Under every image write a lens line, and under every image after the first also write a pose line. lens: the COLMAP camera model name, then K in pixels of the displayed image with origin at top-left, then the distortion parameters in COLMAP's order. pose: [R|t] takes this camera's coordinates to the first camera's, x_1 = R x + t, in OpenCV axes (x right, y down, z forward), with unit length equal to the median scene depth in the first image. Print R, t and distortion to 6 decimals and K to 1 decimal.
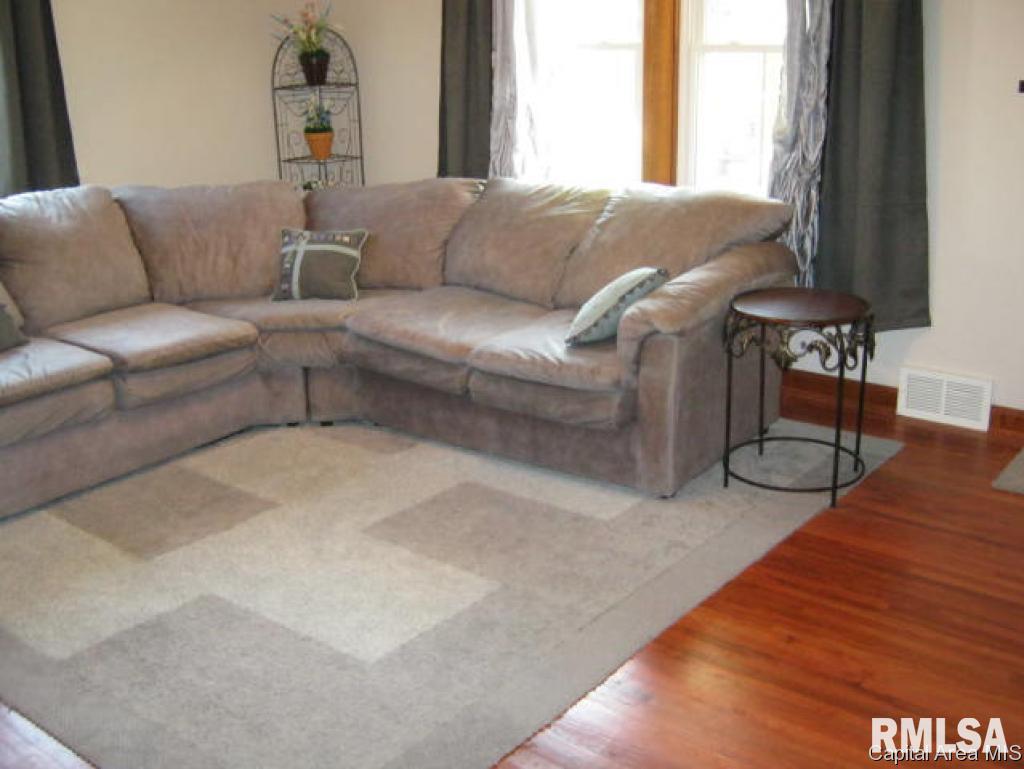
lens RADIAL K [[1134.3, 0, 512.0], [0, 1134.3, 384.5], [0, 0, 1]] dist [-0.090416, 0.033913]
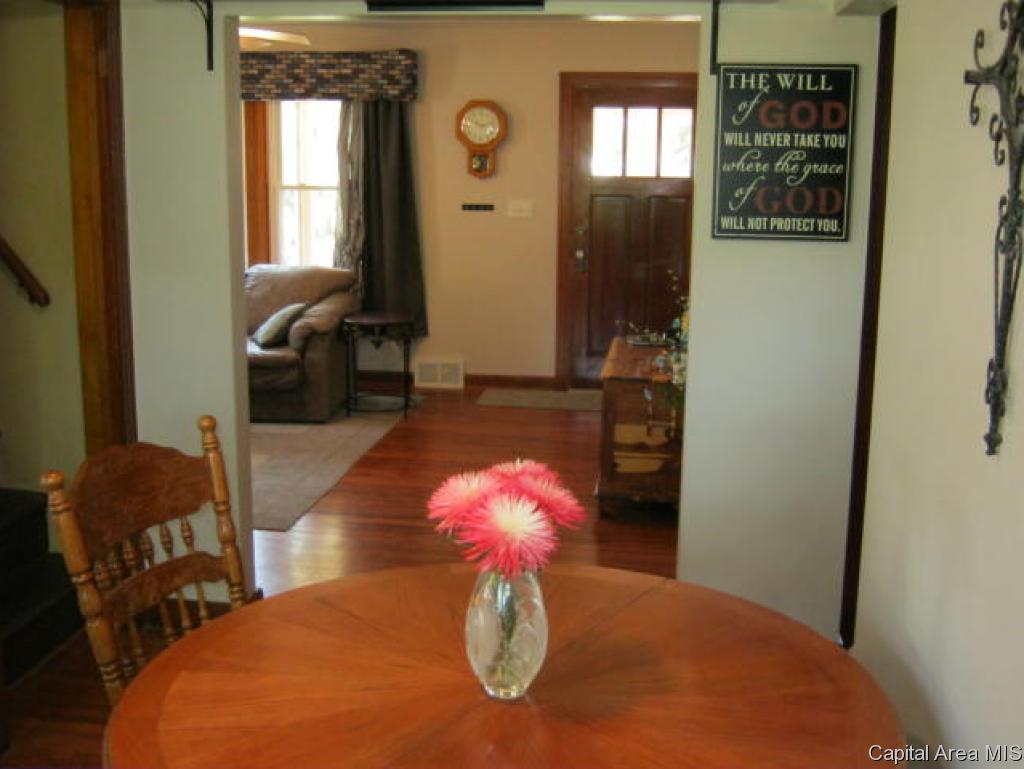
lens RADIAL K [[1134.3, 0, 512.0], [0, 1134.3, 384.5], [0, 0, 1]] dist [-0.090416, 0.033913]
pose [[0.854581, -0.073111, 0.514147, -0.549220], [0.130212, 0.988580, -0.075854, 0.217888], [-0.502730, 0.131771, 0.854341, -0.761000]]
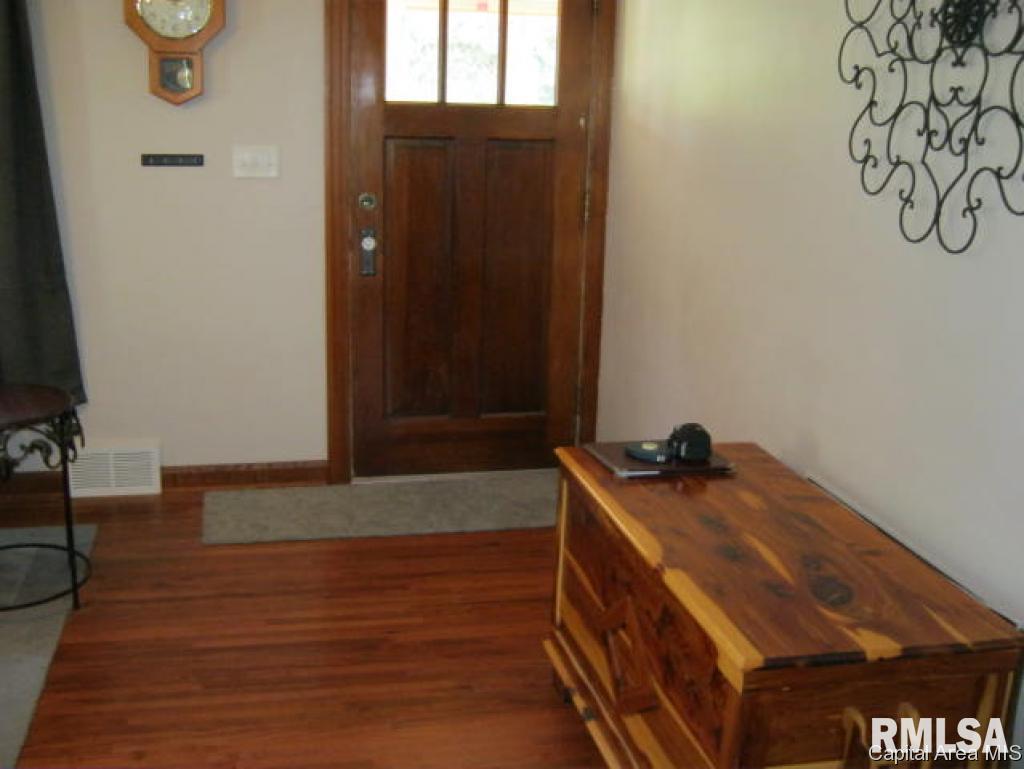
lens RADIAL K [[1134.3, 0, 512.0], [0, 1134.3, 384.5], [0, 0, 1]] dist [-0.090416, 0.033913]
pose [[0.616548, -0.157516, 0.771400, -0.175643], [0.195184, 0.979776, 0.044062, -0.043735], [-0.762740, 0.123399, 0.634823, 0.101391]]
